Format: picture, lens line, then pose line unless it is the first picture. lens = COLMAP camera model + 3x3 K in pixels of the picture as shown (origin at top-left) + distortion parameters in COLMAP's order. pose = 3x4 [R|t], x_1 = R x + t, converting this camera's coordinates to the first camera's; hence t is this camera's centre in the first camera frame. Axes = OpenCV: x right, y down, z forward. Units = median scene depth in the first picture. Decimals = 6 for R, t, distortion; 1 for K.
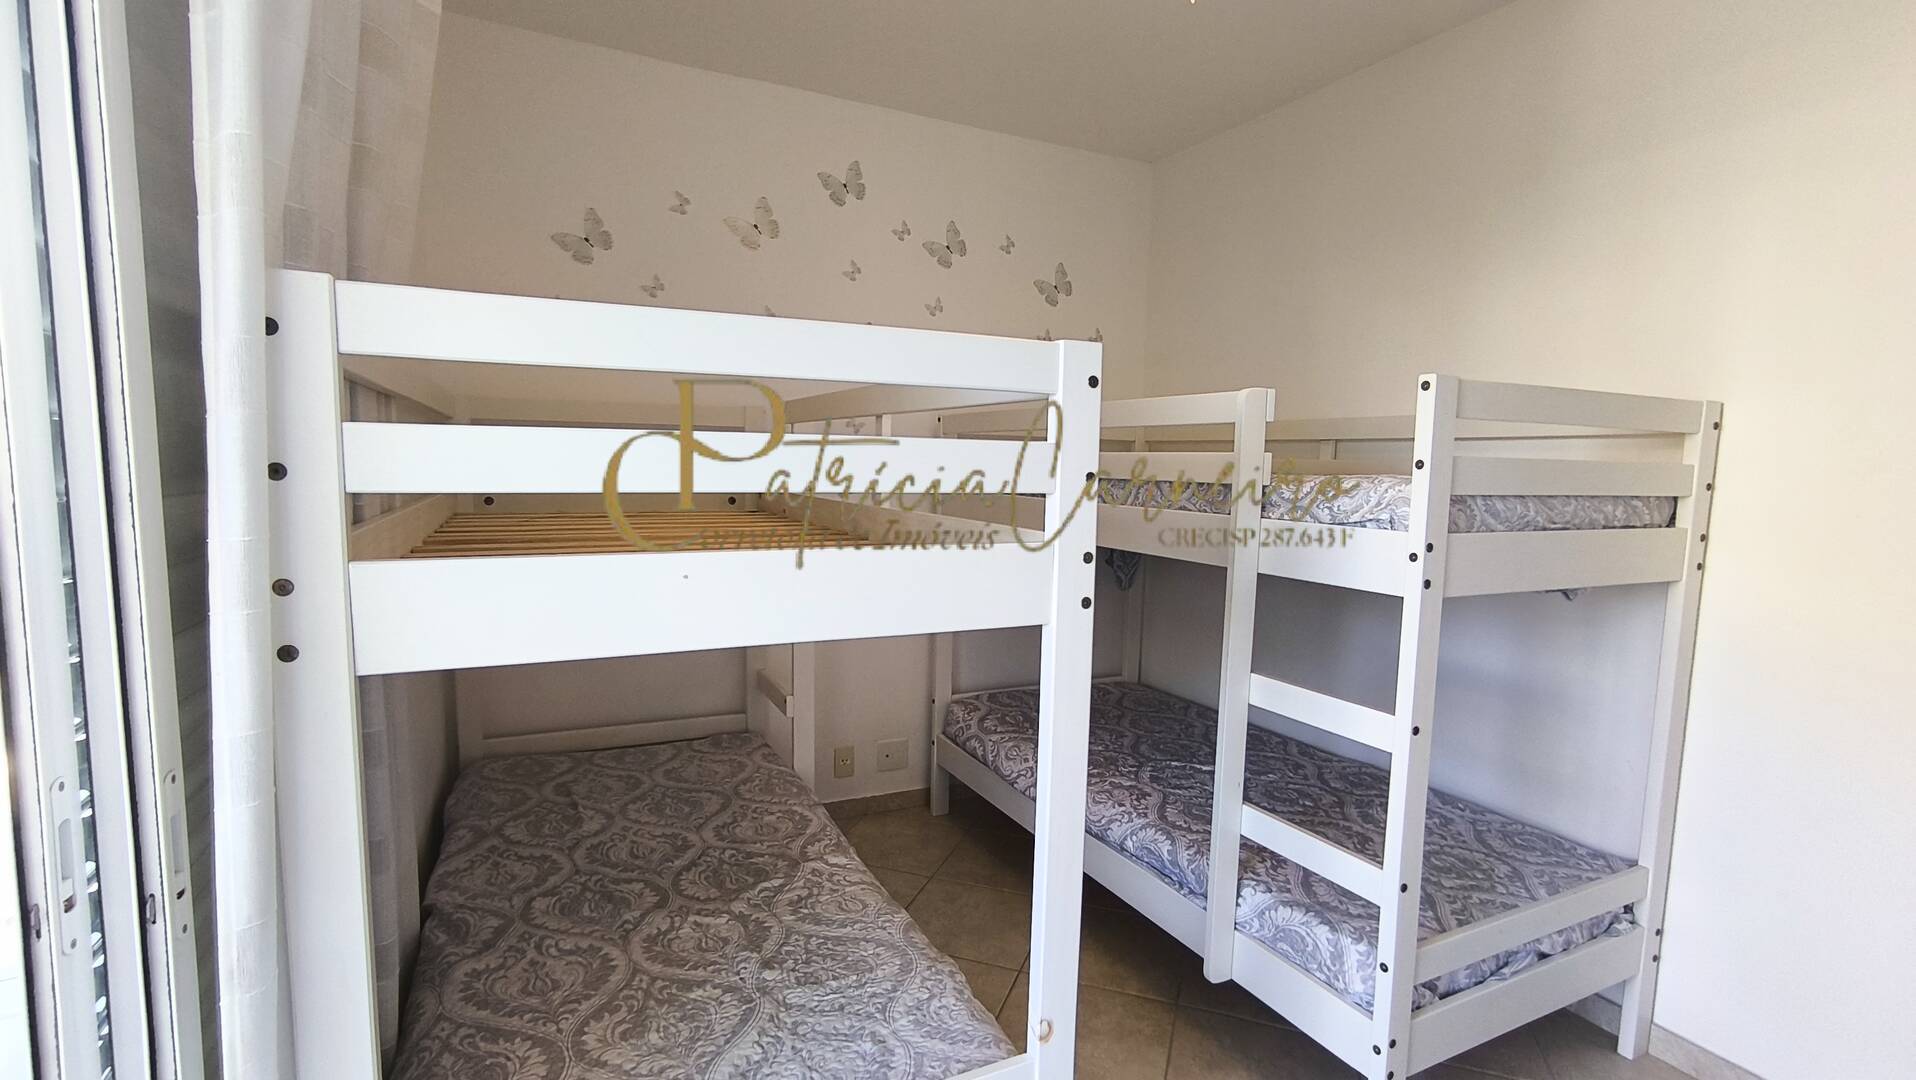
lens RADIAL K [[876.3, 0, 963.6], [0, 876.3, 547.9], [0, 0, 1]] dist [-0.001838, 0.000878]
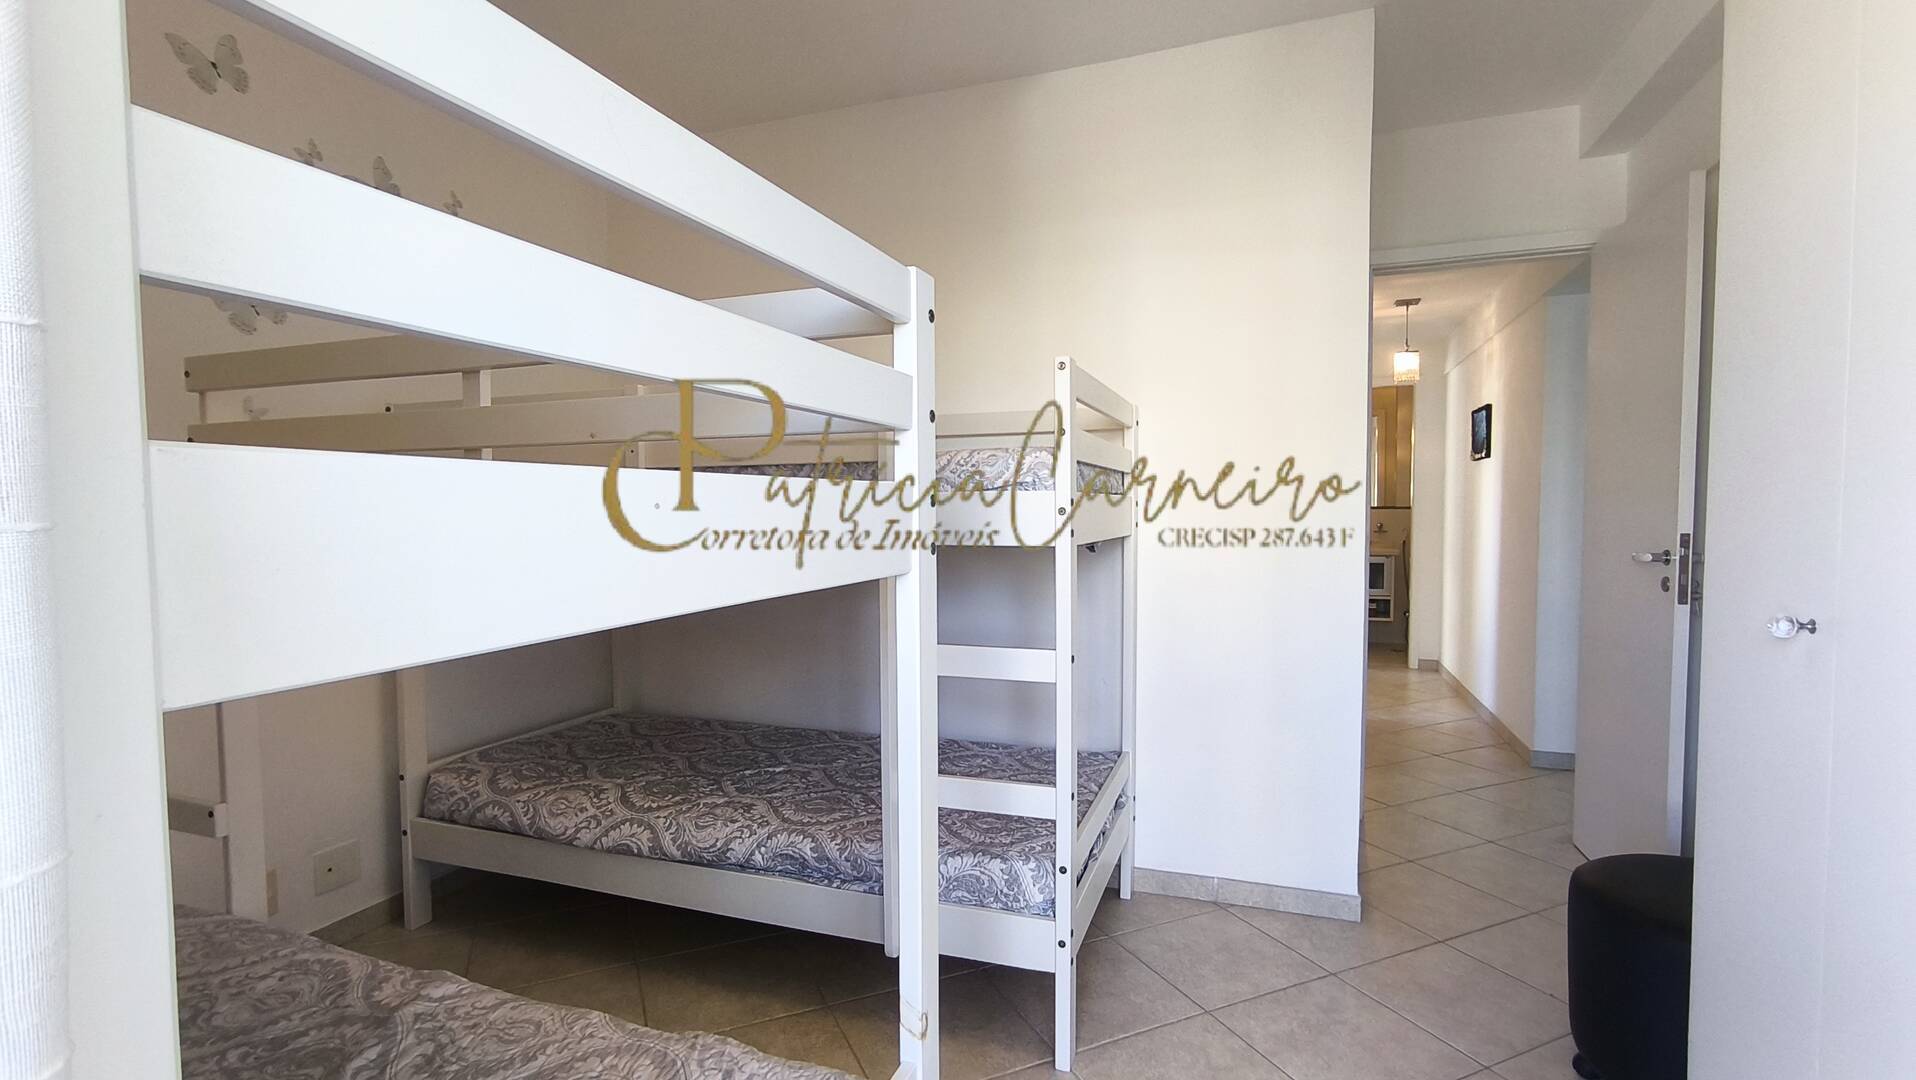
lens RADIAL K [[870.9, 0, 951.2], [0, 870.9, 545.3], [0, 0, 1]] dist [-0.059516, 0.047679]
pose [[0.728076, -0.054762, 0.683306, -0.272559], [0.089244, 0.995893, -0.015277, 0.042403], [-0.679662, 0.072104, 0.729973, 0.176652]]
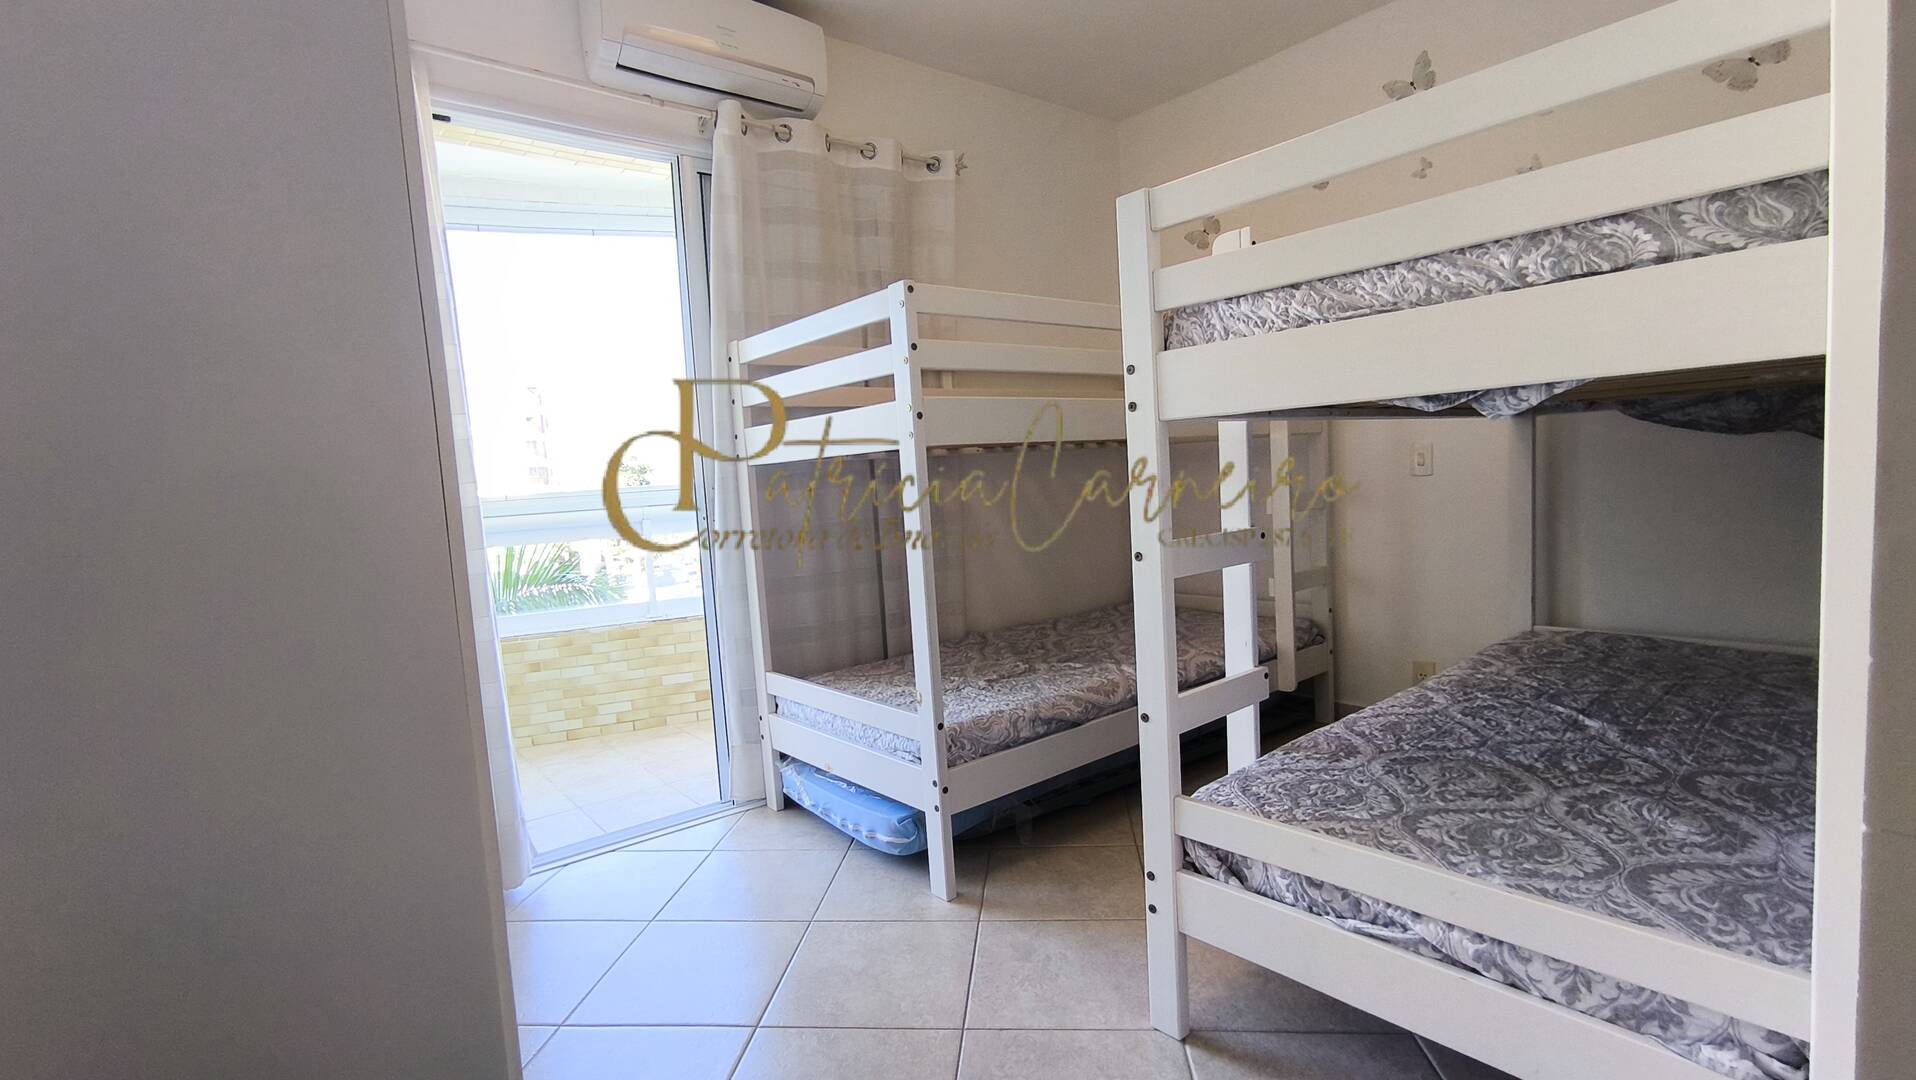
lens RADIAL K [[876.3, 0, 963.6], [0, 876.3, 547.9], [0, 0, 1]] dist [-0.001838, 0.000878]
pose [[0.227730, 0.049095, -0.972486, 1.014605], [-0.035257, 0.998489, 0.042152, 0.116402], [0.973086, 0.024688, 0.229117, 0.402381]]
